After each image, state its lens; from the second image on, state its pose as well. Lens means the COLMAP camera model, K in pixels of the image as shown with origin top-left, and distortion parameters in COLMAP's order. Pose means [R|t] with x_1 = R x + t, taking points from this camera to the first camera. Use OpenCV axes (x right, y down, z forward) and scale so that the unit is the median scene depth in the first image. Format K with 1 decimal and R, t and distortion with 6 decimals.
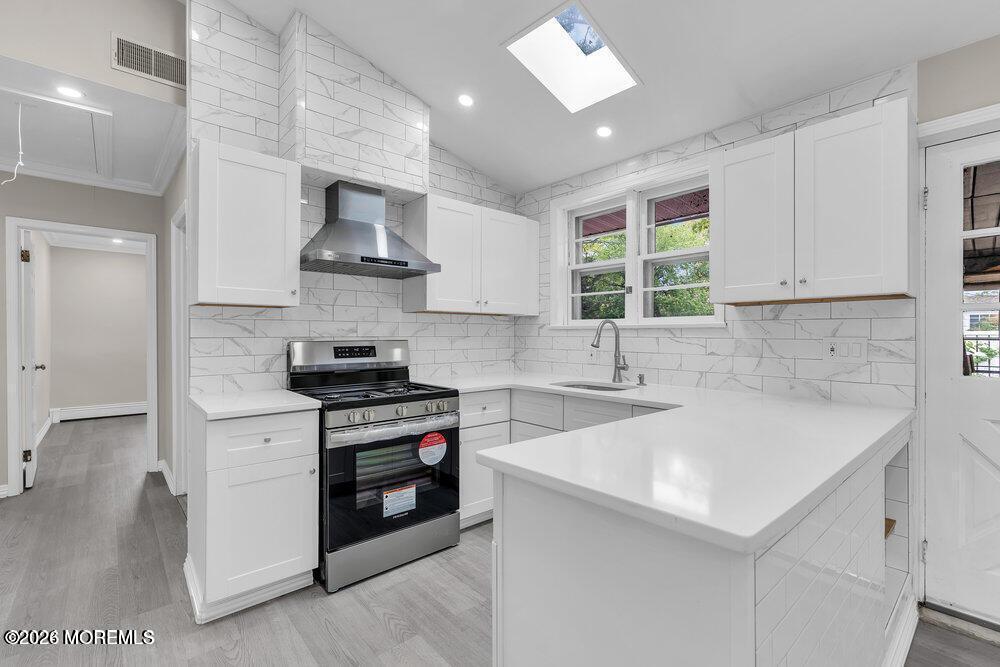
lens RADIAL K [[442.7, 0, 500.0], [0, 442.7, 333.5], [0, 0, 1]] dist [0.000723, 0.000763]
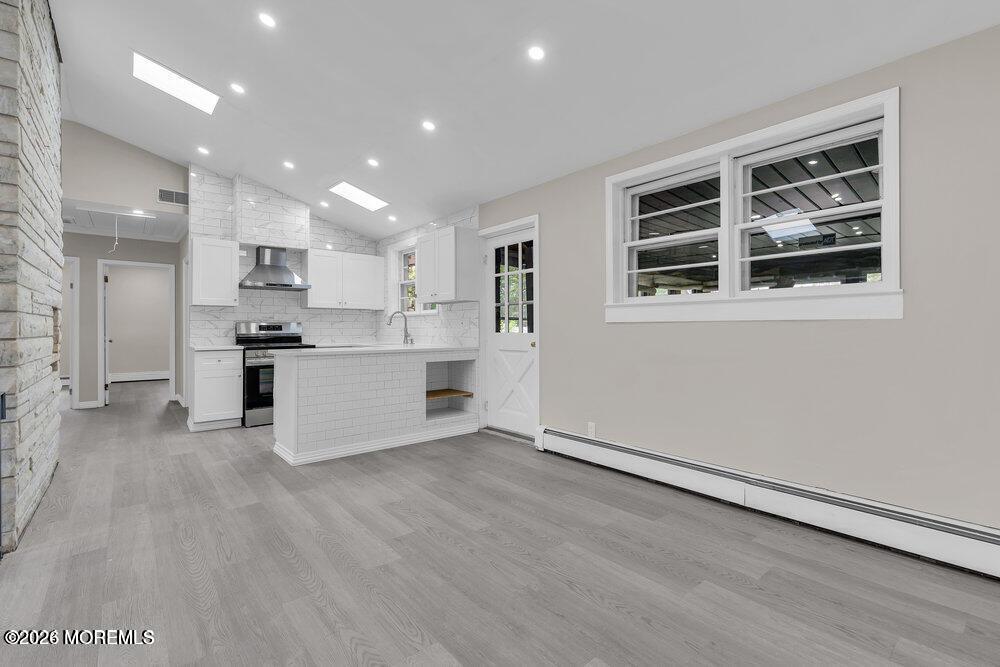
lens RADIAL K [[456.2, 0, 503.6], [0, 456.2, 325.7], [0, 0, 1]] dist [0.000064, 0.000109]
pose [[0.999482, -0.004685, -0.031830, 0.911875], [0.004433, 0.999958, -0.007976, 0.059772], [0.031866, 0.007830, 0.999461, -1.195404]]
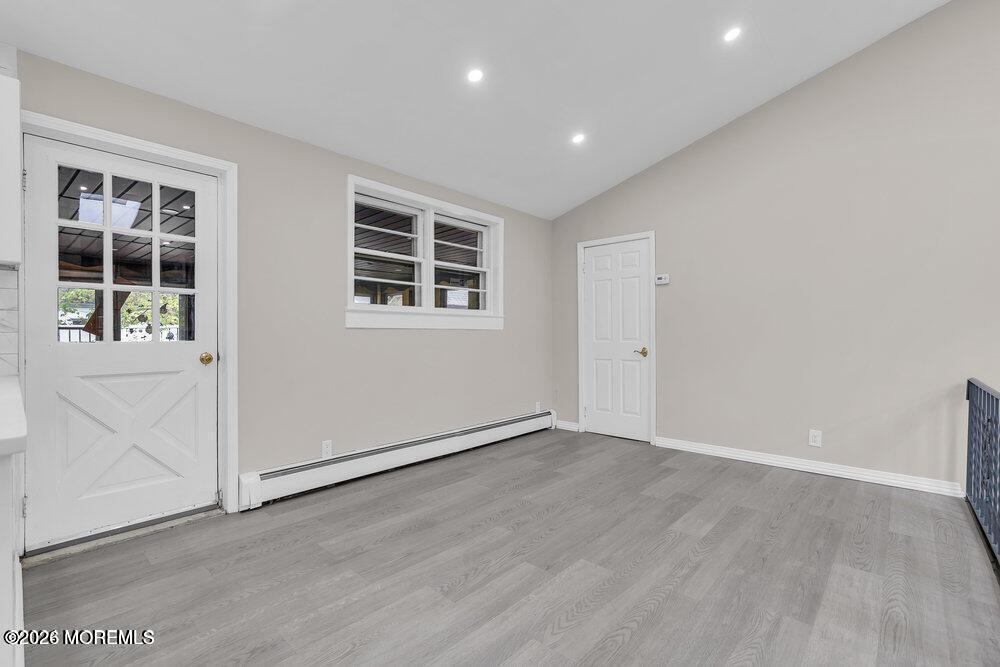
lens RADIAL K [[447.5, 0, 500.0], [0, 447.5, 333.5], [0, 0, 1]] dist [0.002224, 0.000487]
pose [[-0.107612, 0.000122, 0.994193, -0.205749], [0.002730, 0.999996, 0.000173, 0.058494], [-0.994189, 0.002733, -0.107612, -0.027098]]
